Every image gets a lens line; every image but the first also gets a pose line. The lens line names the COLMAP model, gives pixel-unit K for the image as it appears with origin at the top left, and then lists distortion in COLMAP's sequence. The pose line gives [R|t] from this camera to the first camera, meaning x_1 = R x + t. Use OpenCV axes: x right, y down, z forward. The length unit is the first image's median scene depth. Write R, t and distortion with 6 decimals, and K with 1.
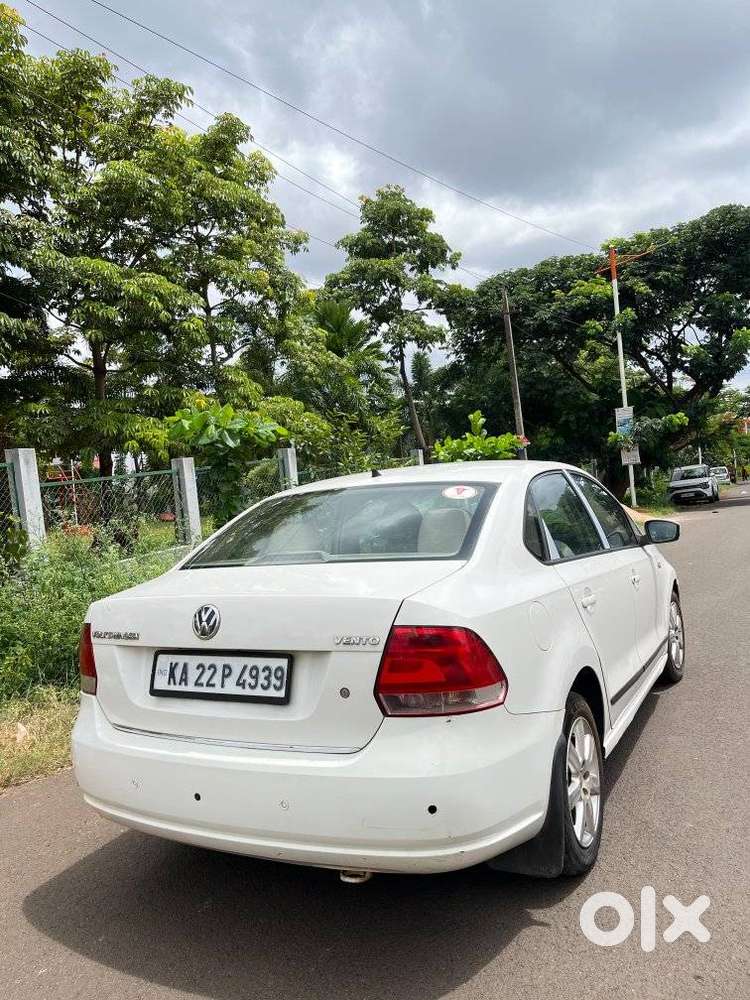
lens RADIAL K [[758.4, 0, 370.7], [0, 758.4, 506.4], [0, 0, 1]] dist [0.043382, -0.034614]
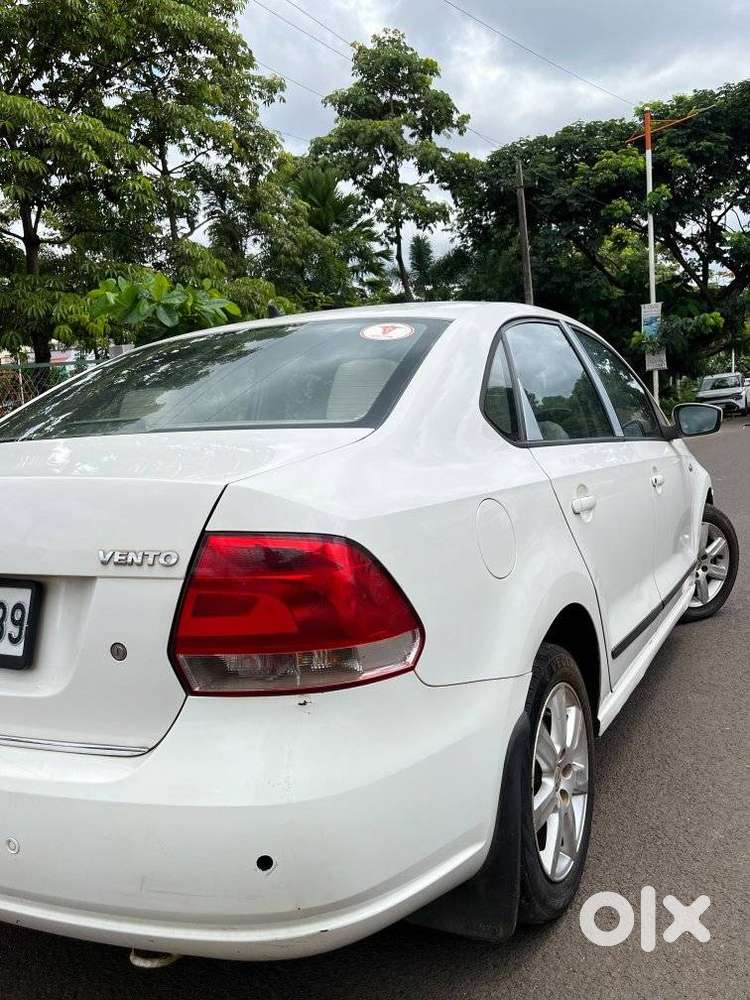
lens RADIAL K [[826.8, 0, 378.8], [0, 826.8, 503.3], [0, 0, 1]] dist [0.047477, -0.037196]
pose [[0.999819, 0.014194, 0.012636, 0.060225], [-0.015397, 0.994787, 0.100805, 0.032117], [-0.011140, -0.100981, 0.994826, 0.175188]]
